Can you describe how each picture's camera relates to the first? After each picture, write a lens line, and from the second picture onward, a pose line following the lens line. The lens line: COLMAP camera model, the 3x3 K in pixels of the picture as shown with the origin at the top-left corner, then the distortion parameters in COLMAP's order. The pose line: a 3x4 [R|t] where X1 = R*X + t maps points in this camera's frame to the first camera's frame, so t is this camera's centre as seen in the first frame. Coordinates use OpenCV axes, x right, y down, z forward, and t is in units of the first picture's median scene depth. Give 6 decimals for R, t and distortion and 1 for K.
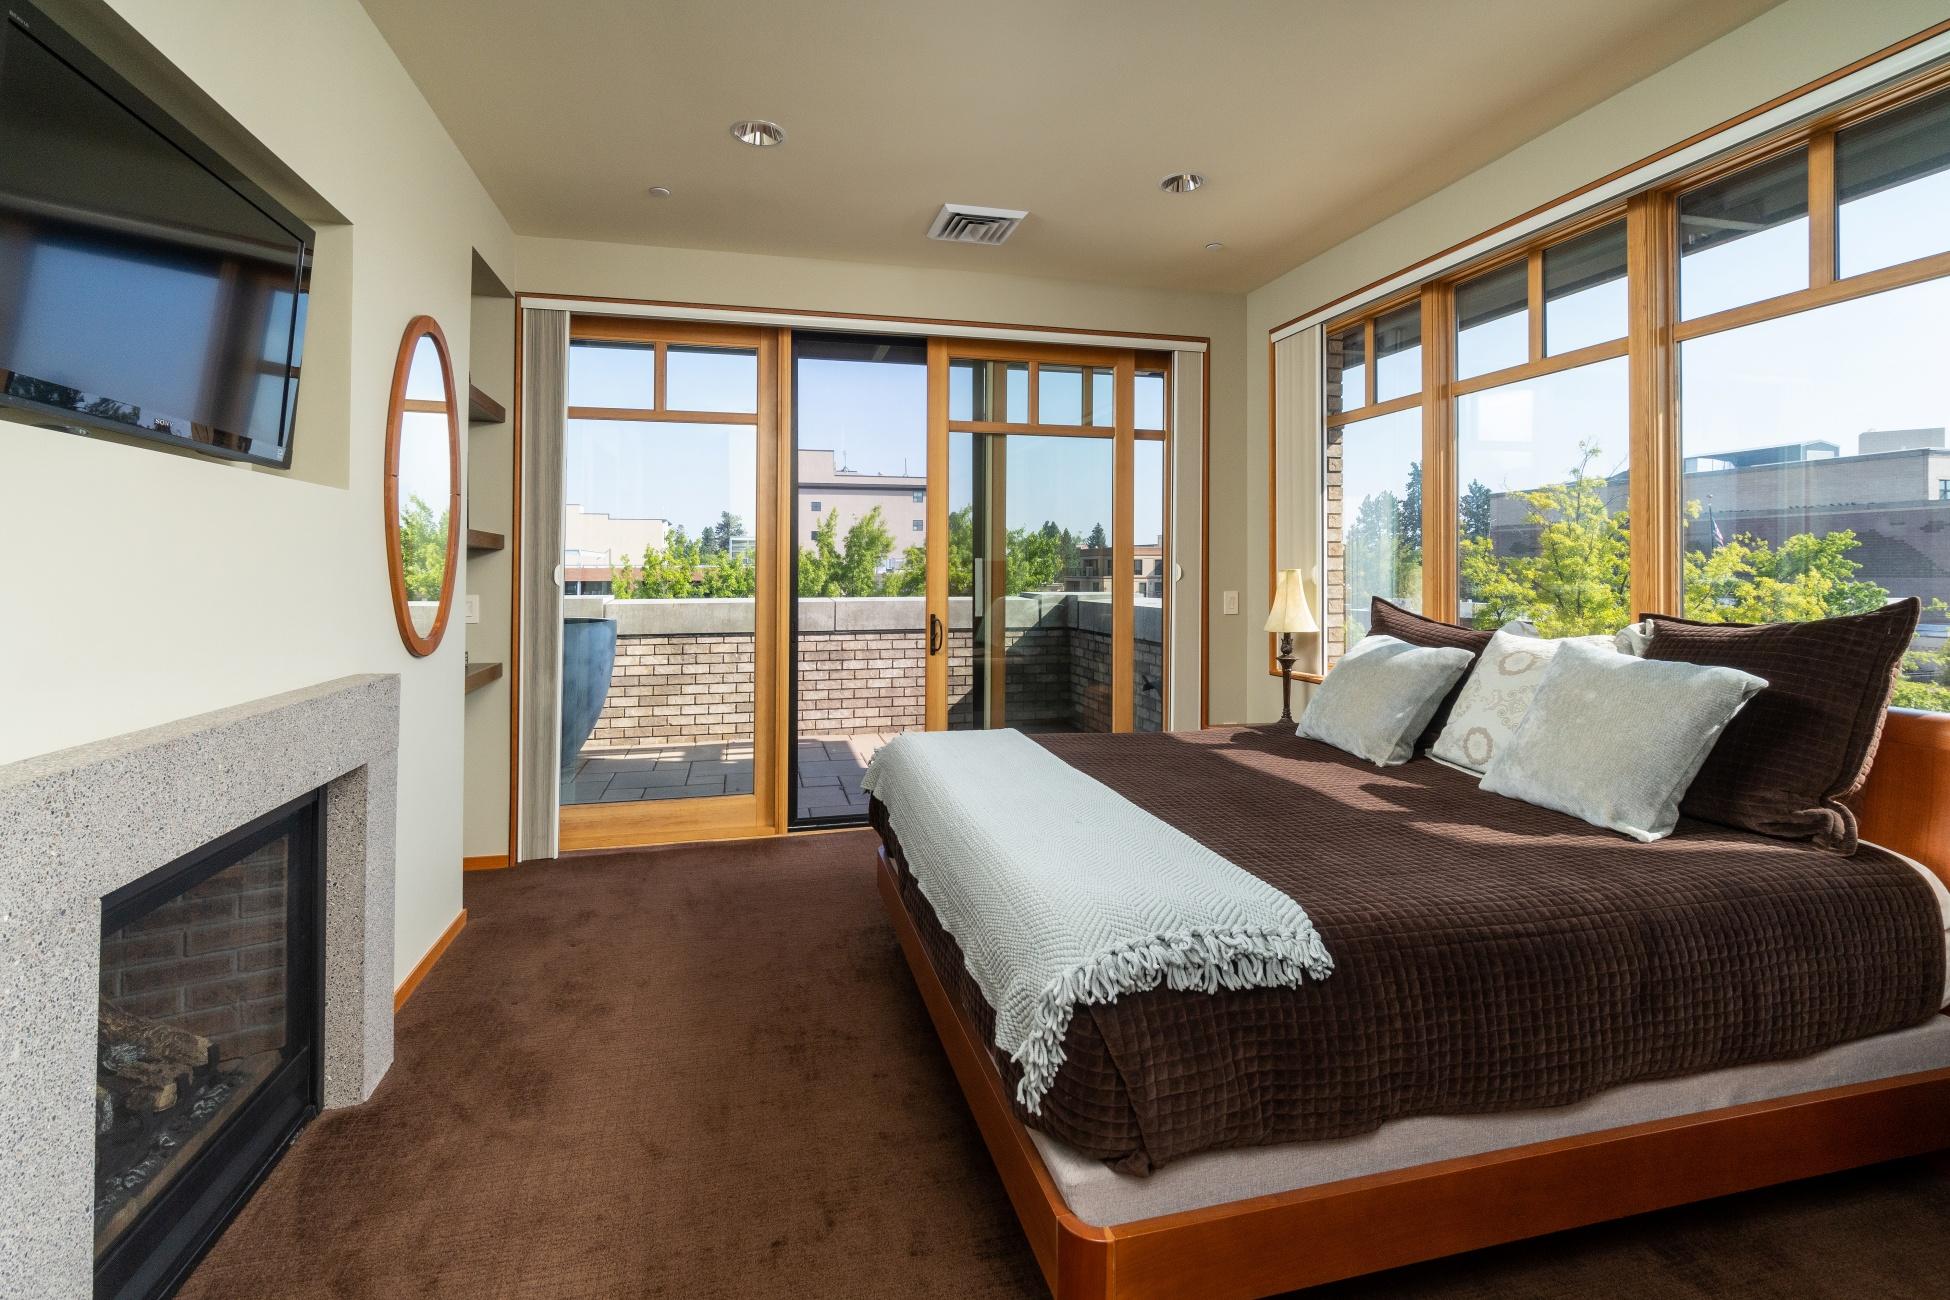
lens RADIAL K [[891.1, 0, 964.7], [0, 891.1, 556.4], [0, 0, 1]] dist [-0.000791, -0.000280]
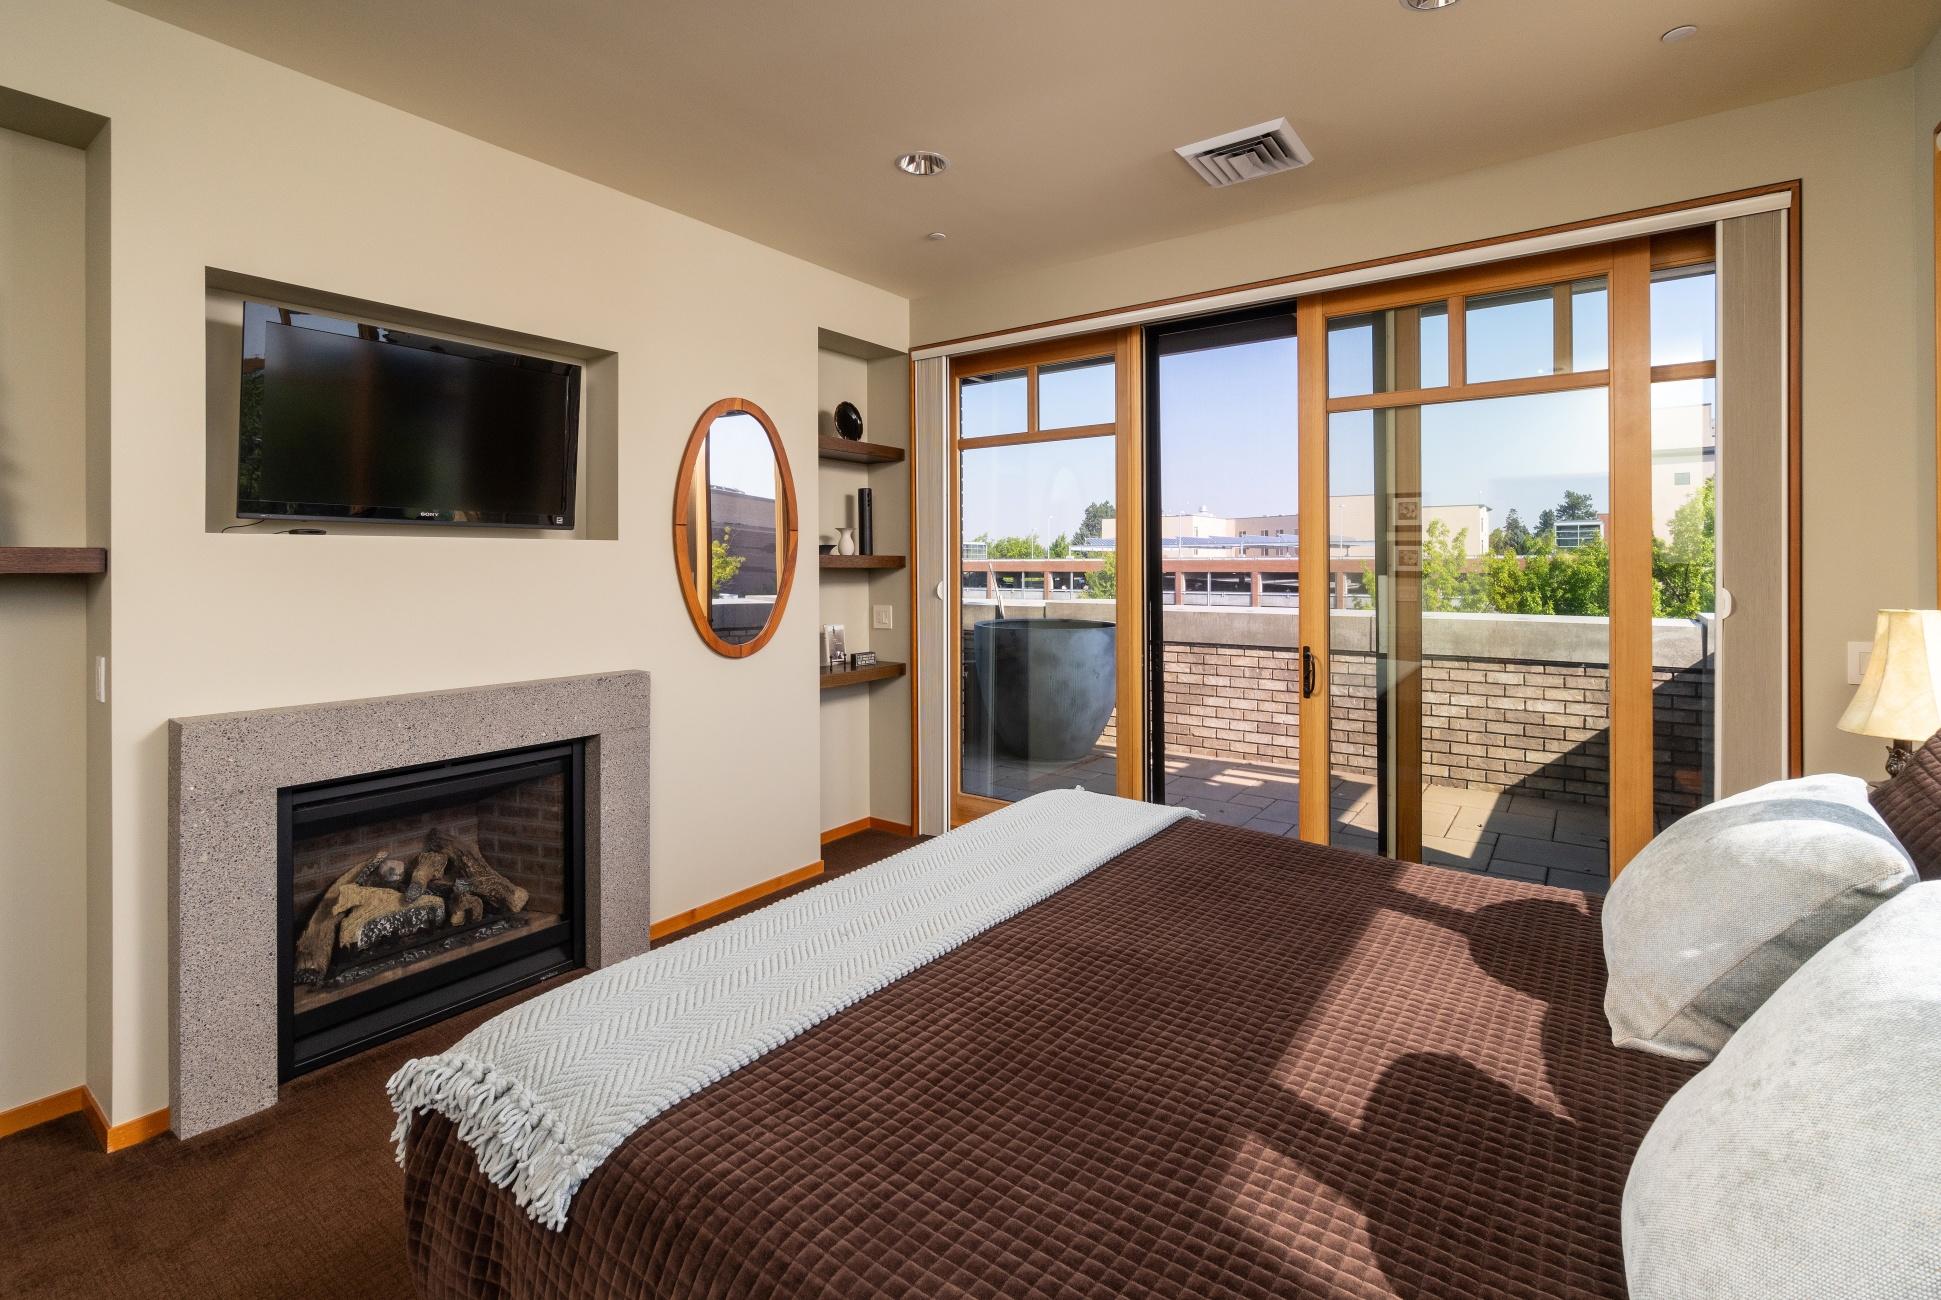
lens RADIAL K [[886.9, 0, 960.2], [0, 886.9, 556.8], [0, 0, 1]] dist [-0.000791, -0.000280]
pose [[0.638574, -0.006030, -0.769537, 0.363690], [0.014960, 0.999878, 0.004578, -0.022469], [0.769415, -0.014436, 0.638586, 0.248992]]
